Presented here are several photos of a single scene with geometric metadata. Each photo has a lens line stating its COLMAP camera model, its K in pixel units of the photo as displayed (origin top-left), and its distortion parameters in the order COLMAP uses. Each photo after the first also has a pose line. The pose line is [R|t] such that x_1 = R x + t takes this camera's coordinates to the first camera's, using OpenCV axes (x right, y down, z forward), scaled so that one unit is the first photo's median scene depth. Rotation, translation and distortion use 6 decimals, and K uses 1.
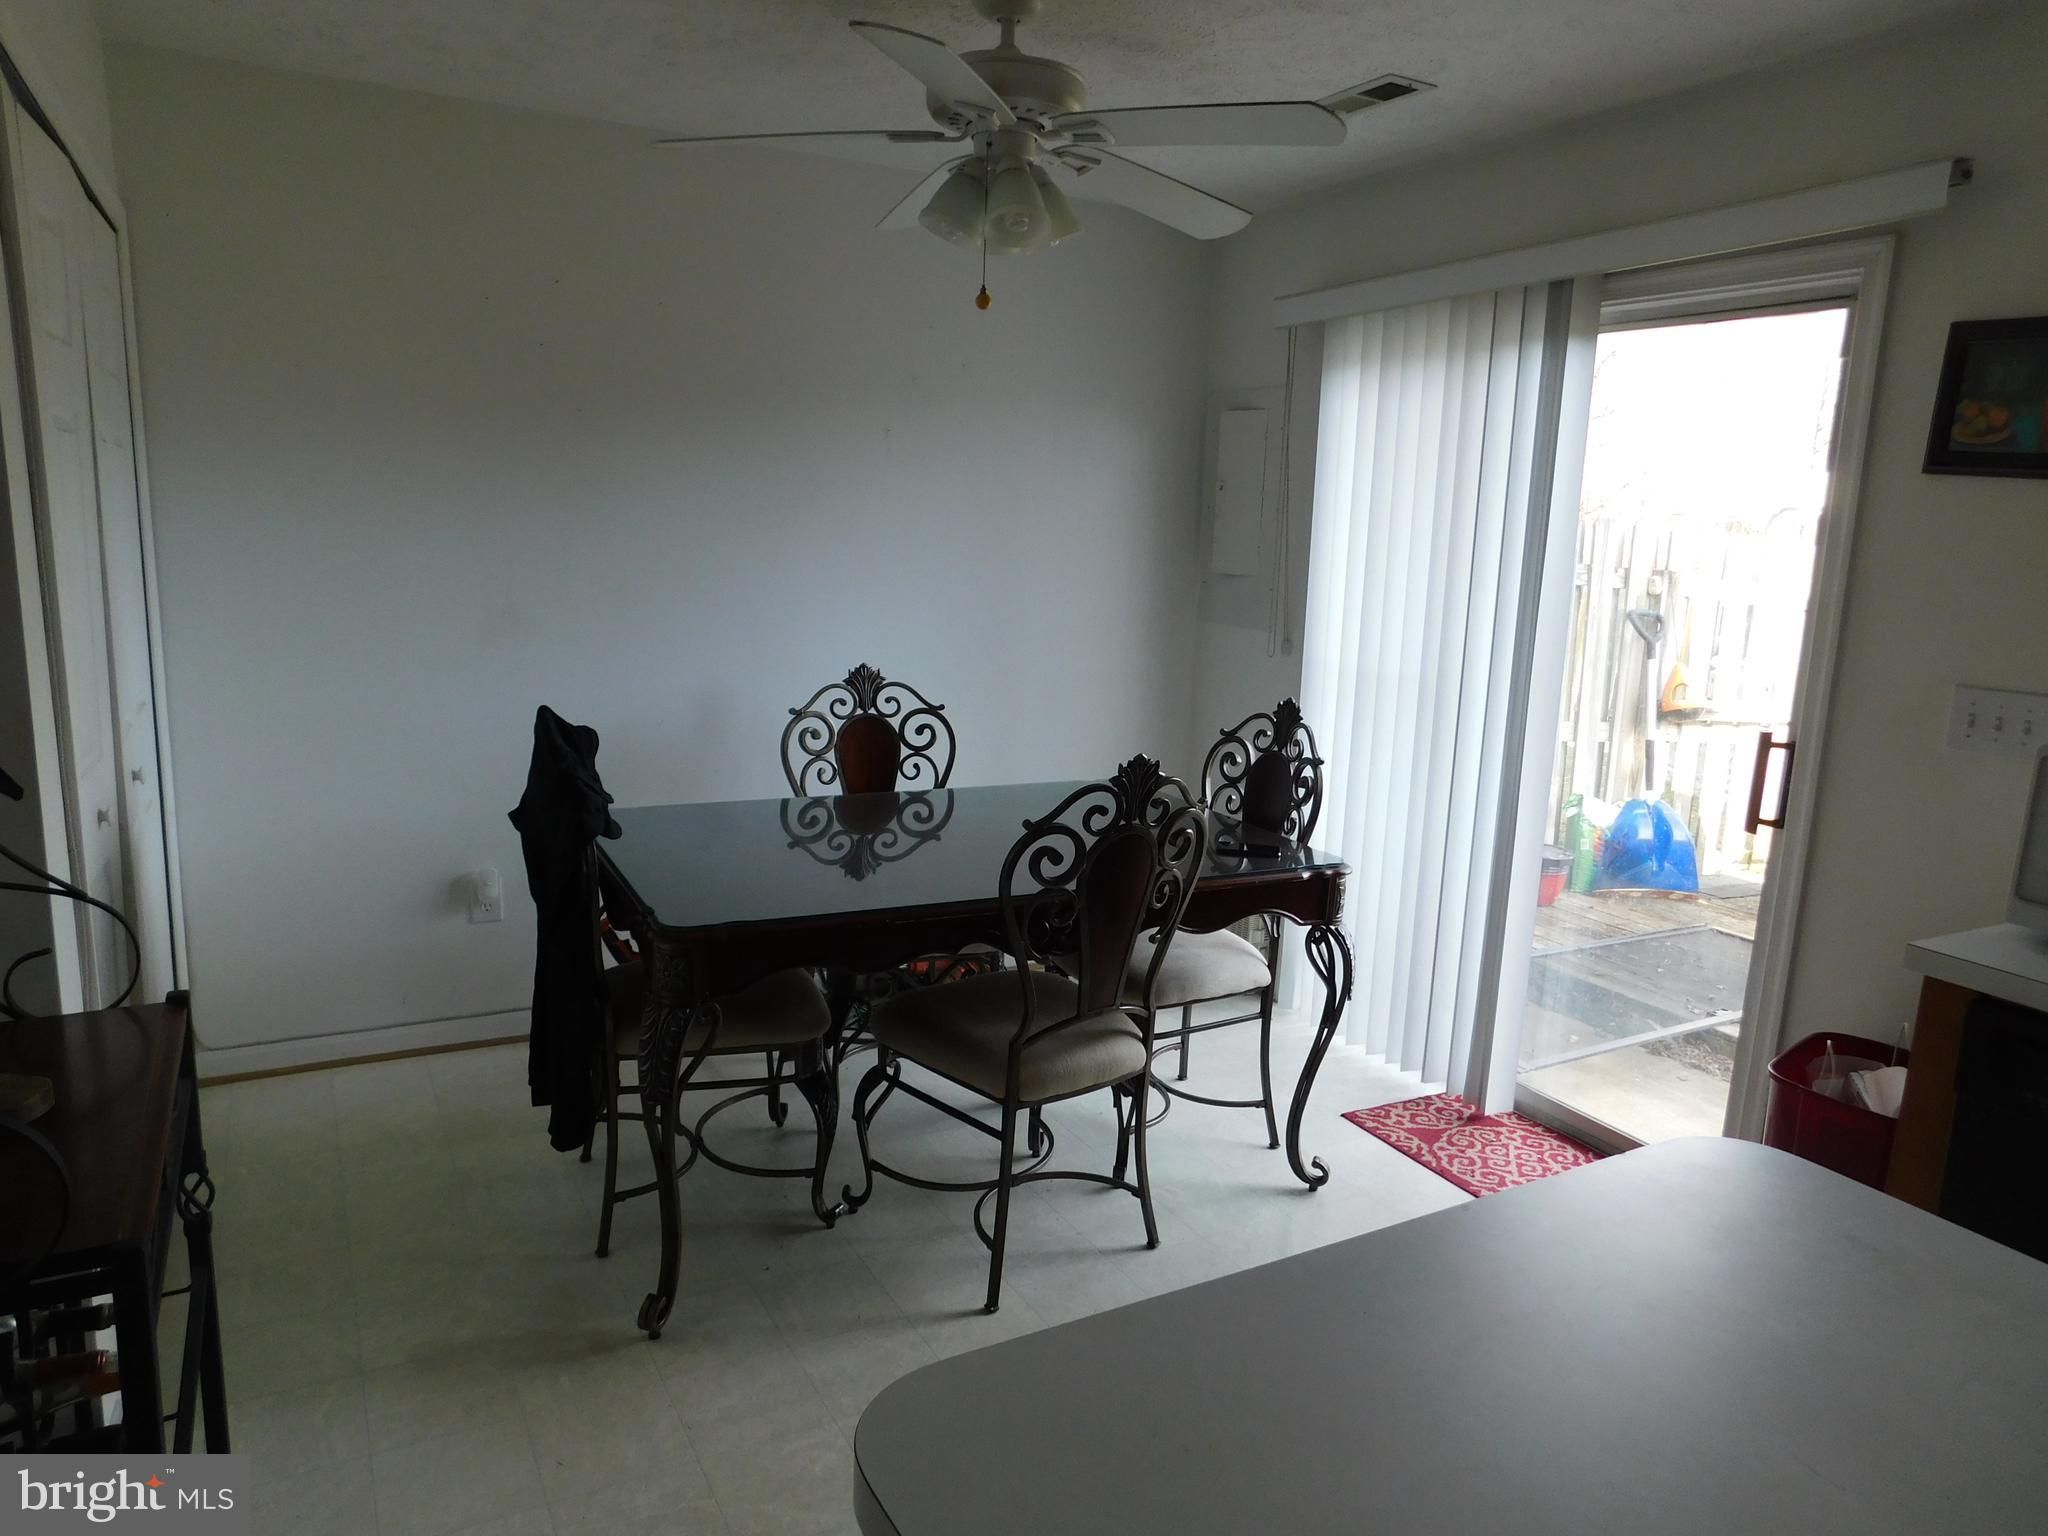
lens RADIAL K [[1366.3, 0, 1029.7], [0, 1366.3, 763.7], [0, 0, 1]] dist [-0.019430, 0.017218]
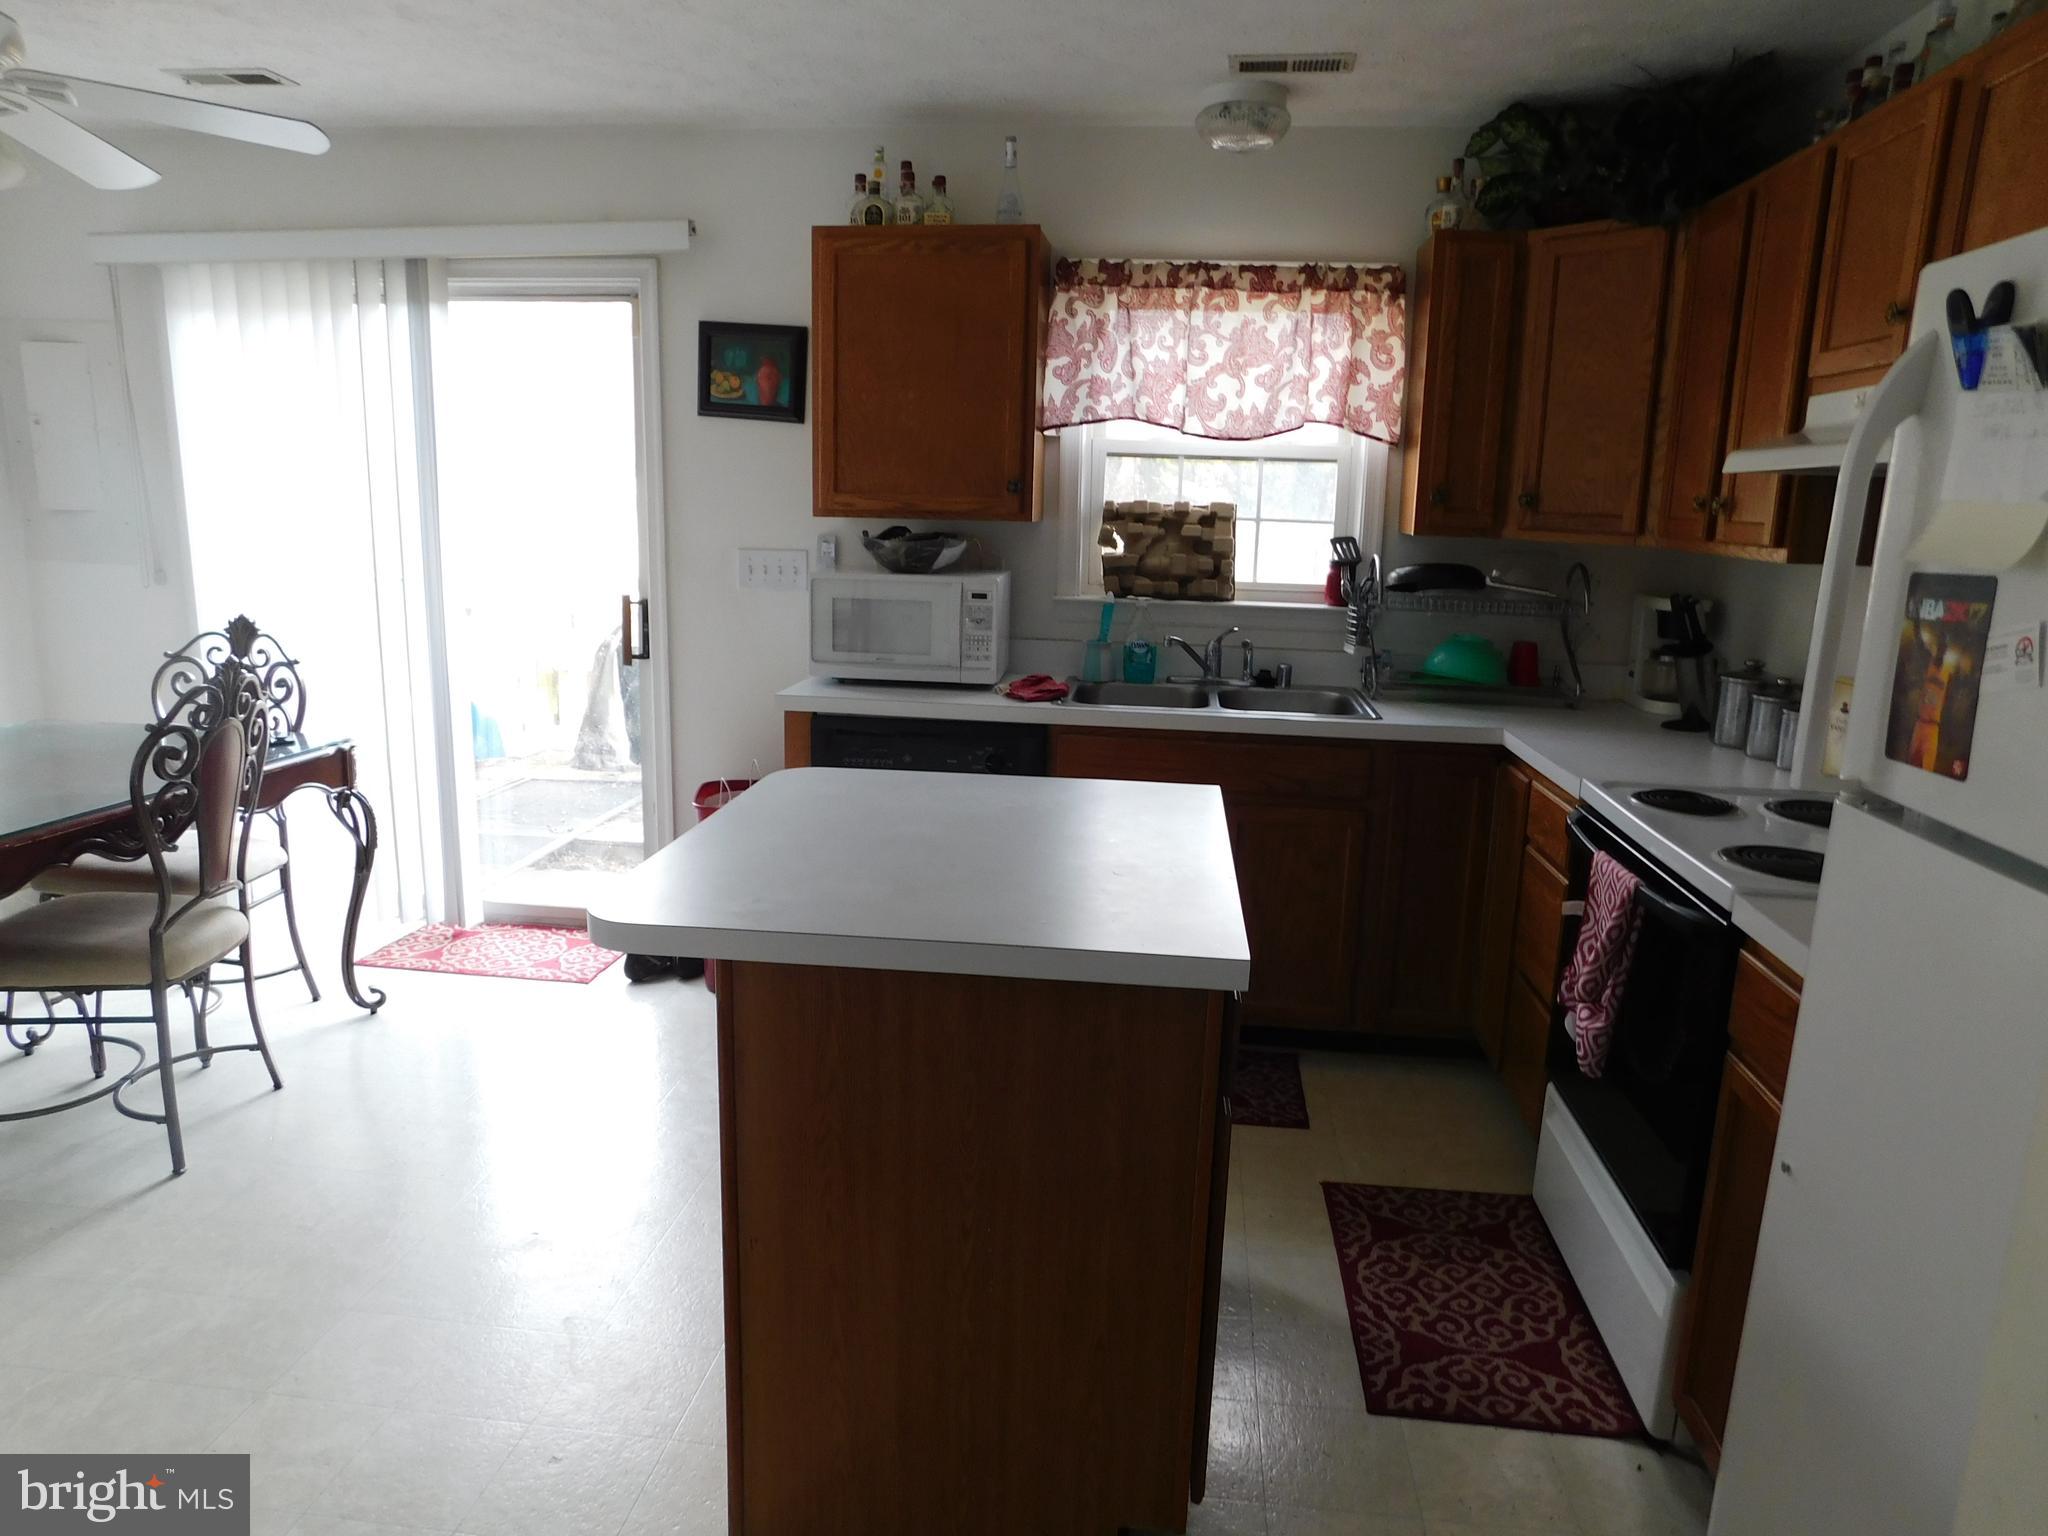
lens RADIAL K [[1366.3, 0, 1016.6], [0, 1366.3, 774.0], [0, 0, 1]] dist [-0.019430, 0.017218]
pose [[0.590374, -0.195618, 0.783066, -0.358767], [0.150509, 0.979850, 0.131304, 0.032693], [-0.792973, 0.040339, 0.607921, -0.191713]]
